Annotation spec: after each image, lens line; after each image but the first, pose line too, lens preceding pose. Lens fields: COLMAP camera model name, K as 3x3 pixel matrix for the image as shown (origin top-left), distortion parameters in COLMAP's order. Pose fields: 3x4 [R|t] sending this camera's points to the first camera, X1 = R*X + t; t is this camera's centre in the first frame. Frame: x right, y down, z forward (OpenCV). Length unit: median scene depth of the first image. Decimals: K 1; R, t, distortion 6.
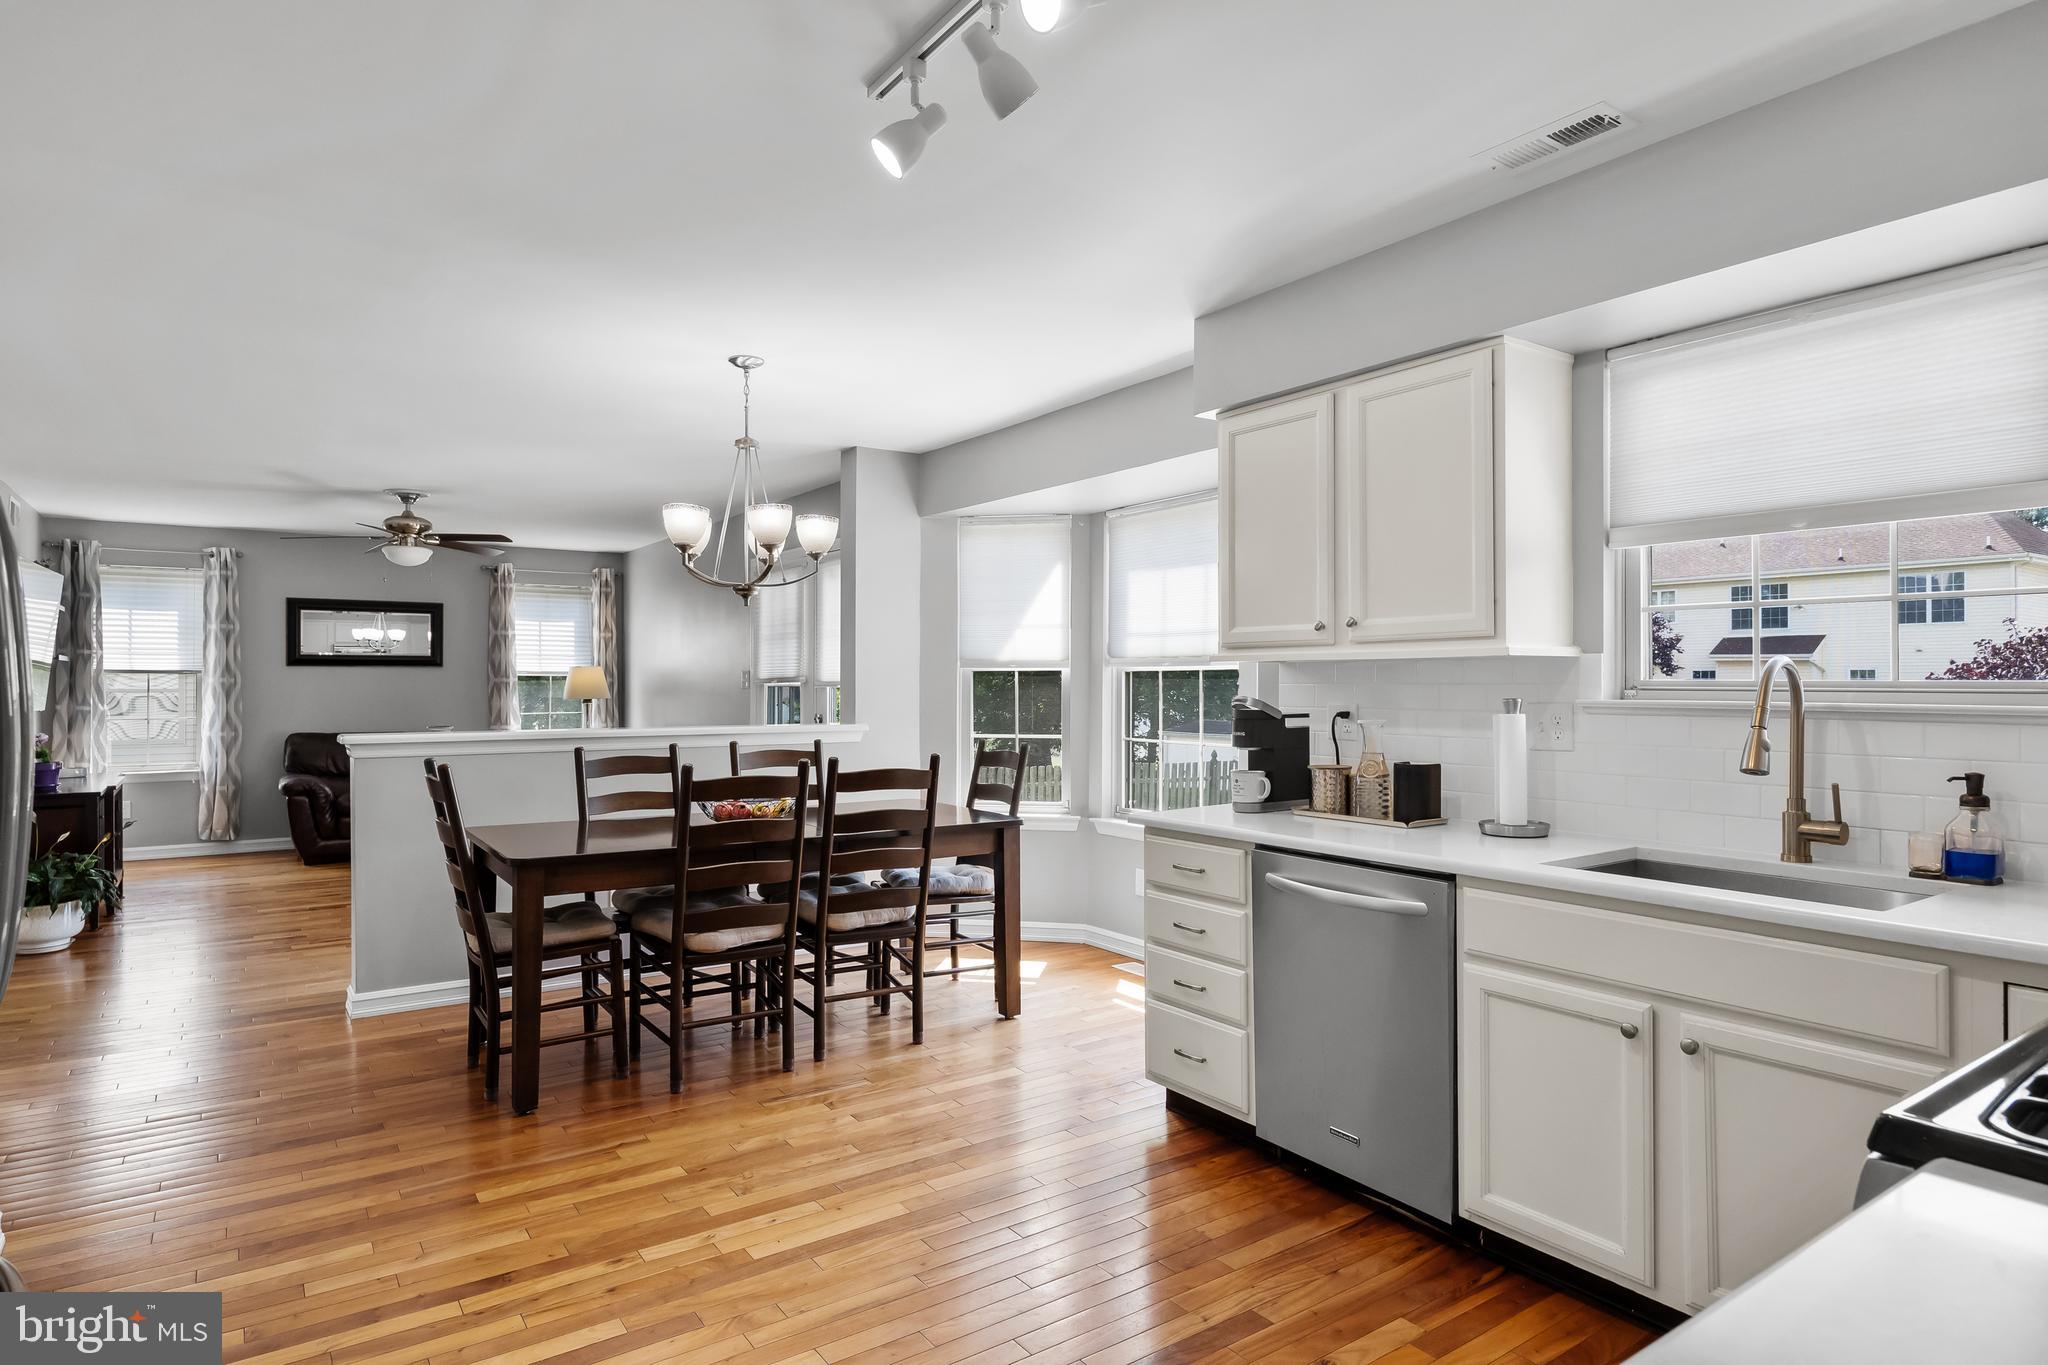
lens RADIAL K [[1162.0, 0, 1032.5], [0, 1162.0, 678.9], [0, 0, 1]] dist [-0.006777, -0.000789]
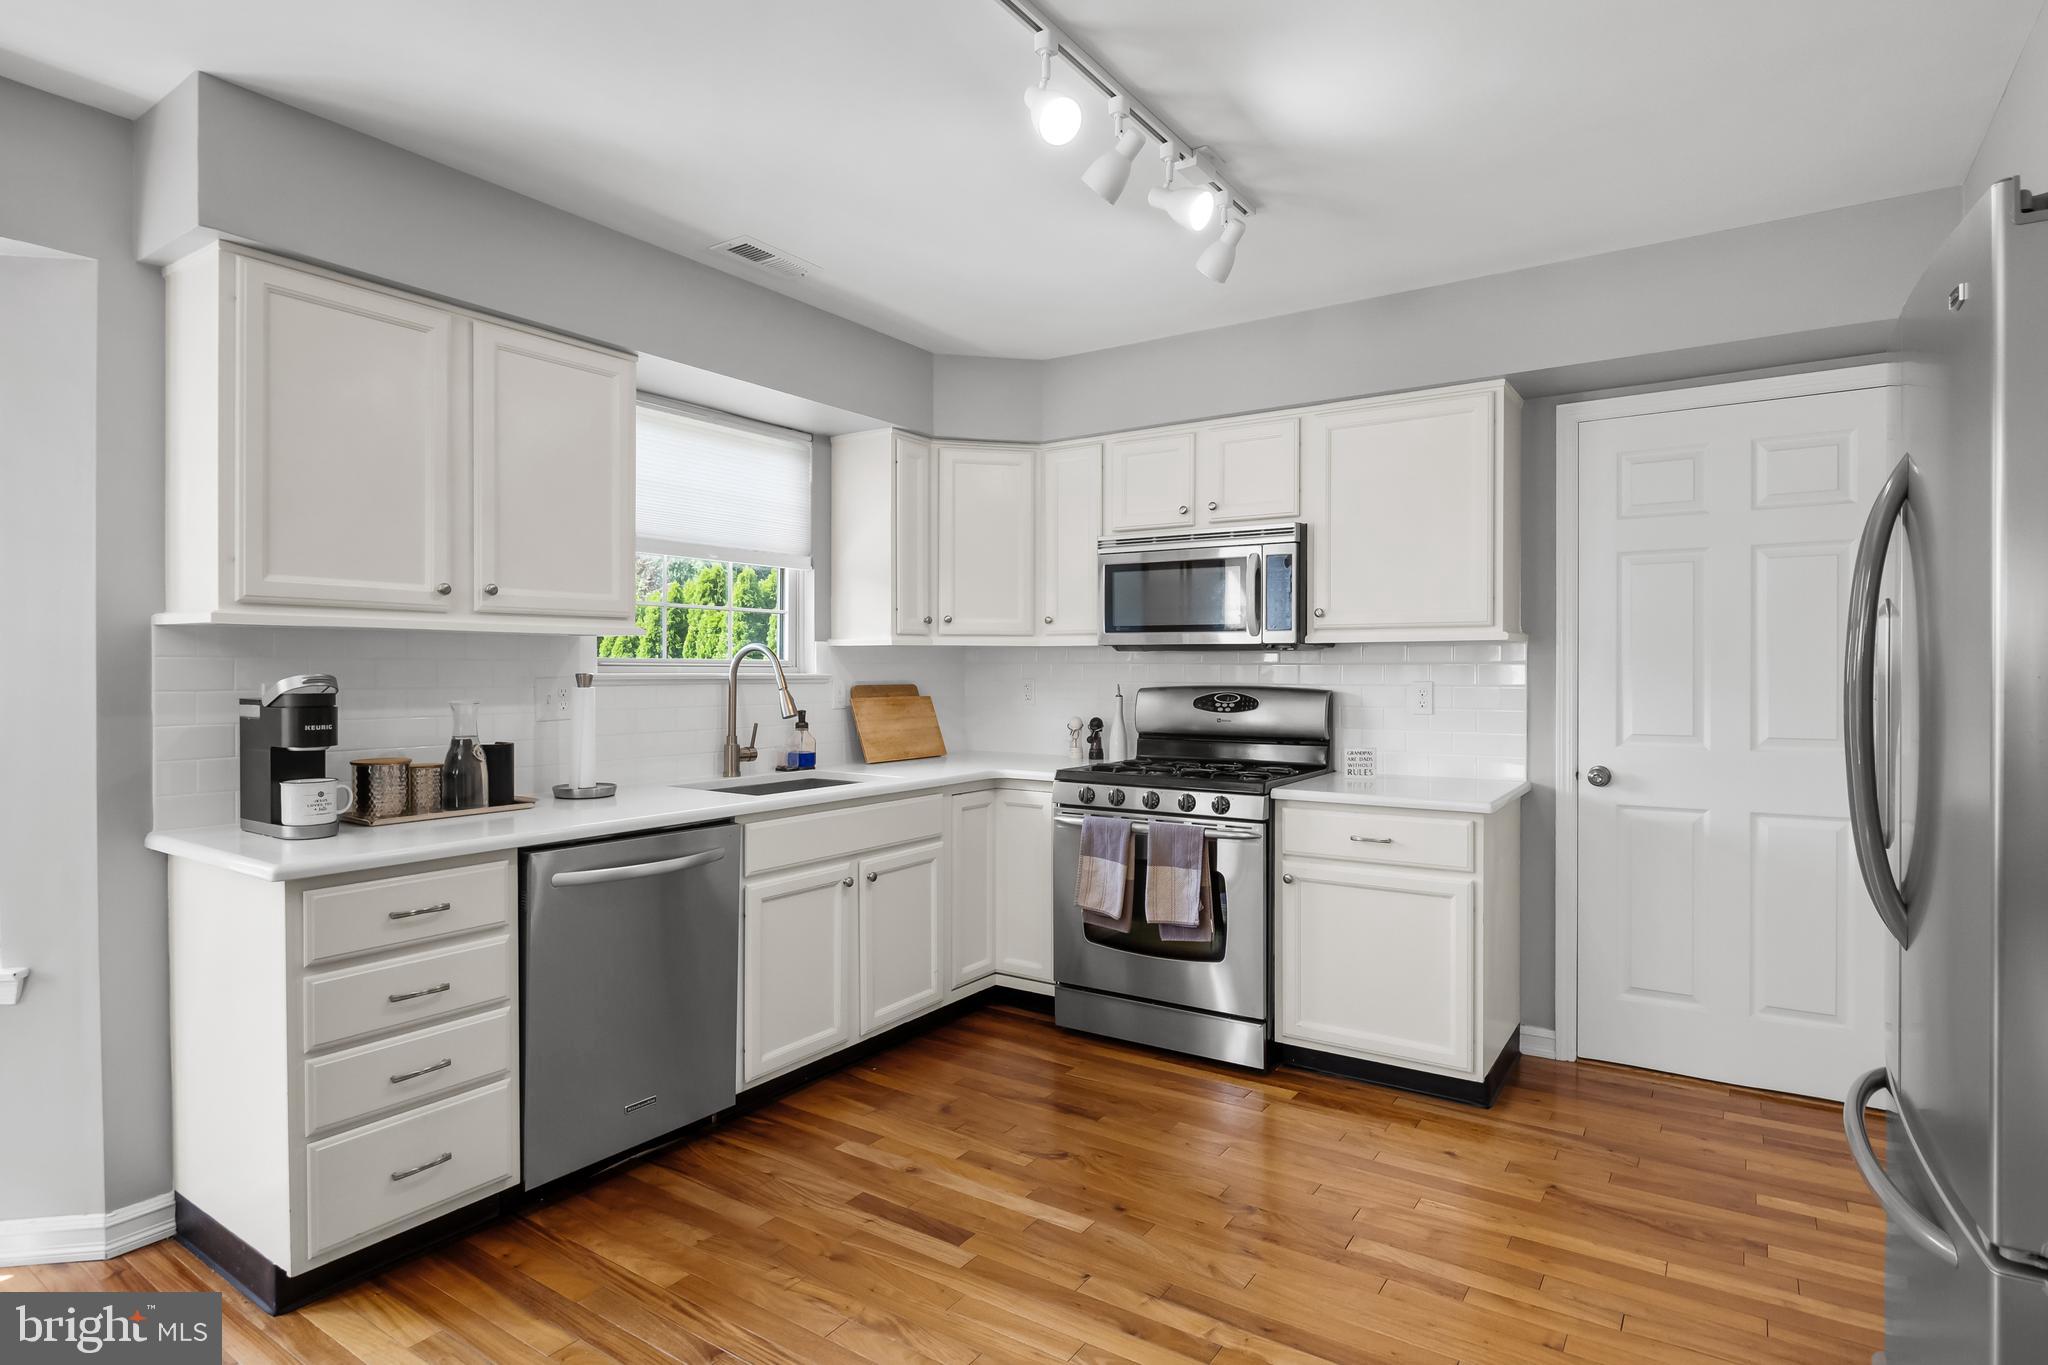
lens RADIAL K [[1096.6, 0, 1041.2], [0, 1096.6, 670.1], [0, 0, 1]] dist [-0.005122, 0.000816]
pose [[-0.387261, -0.003136, 0.921965, -0.805364], [-0.006827, 0.999977, 0.000534, 0.011450], [-0.921945, -0.006088, -0.387274, 1.128023]]
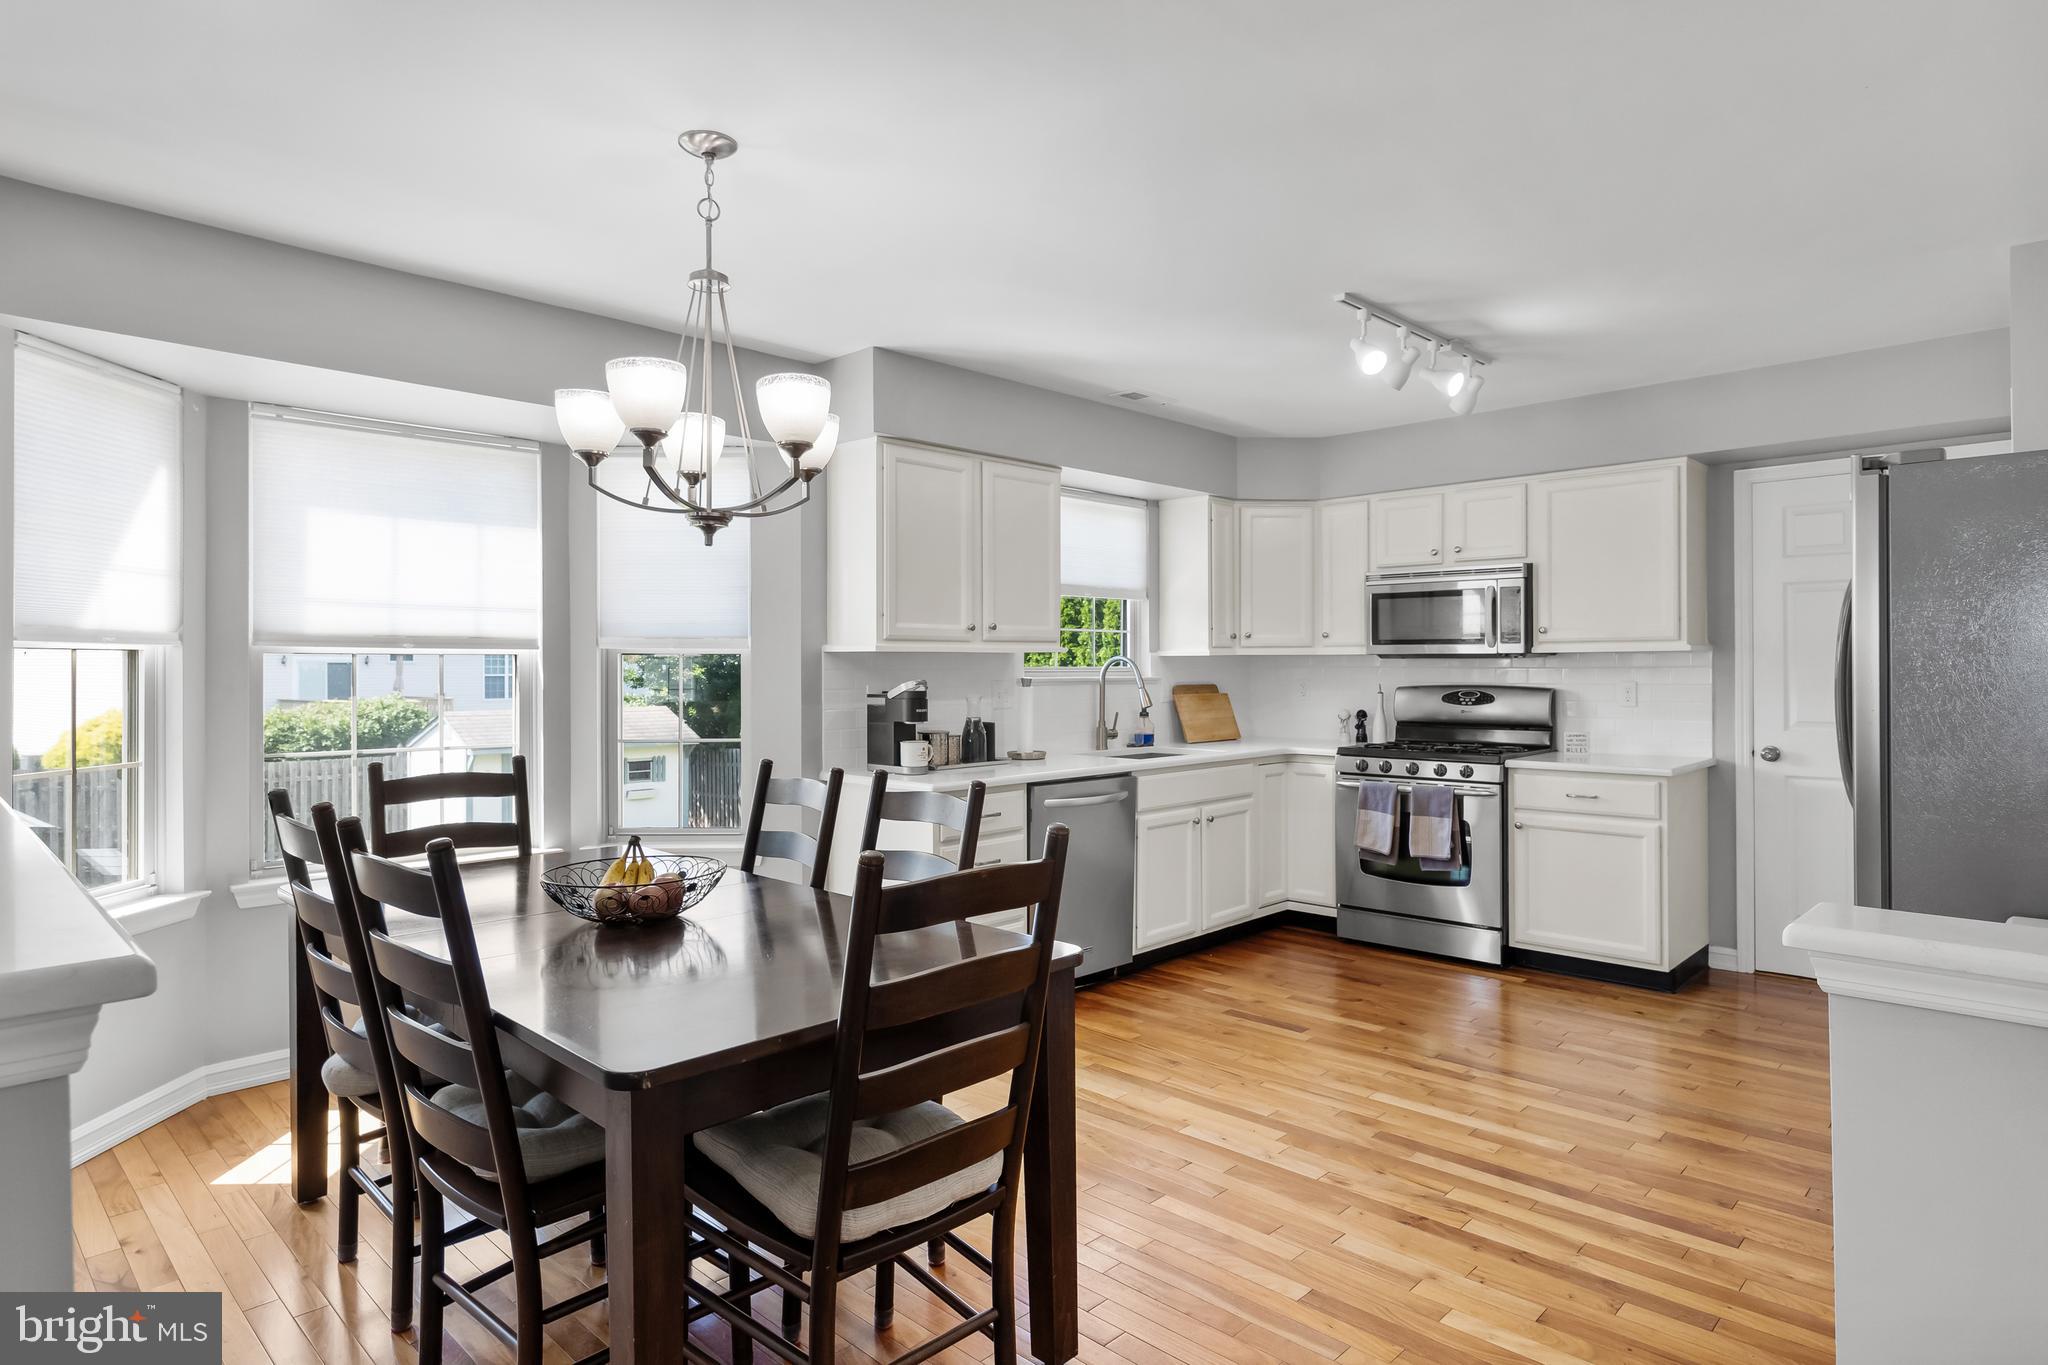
lens RADIAL K [[1162.0, 0, 1023.0], [0, 1162.0, 665.3], [0, 0, 1]] dist [-0.006777, -0.000789]
pose [[-0.208185, 0.000709, 0.978089, -1.385201], [-0.001731, 0.999998, -0.001094, 0.000585], [-0.978088, -0.001921, -0.208184, 1.525179]]
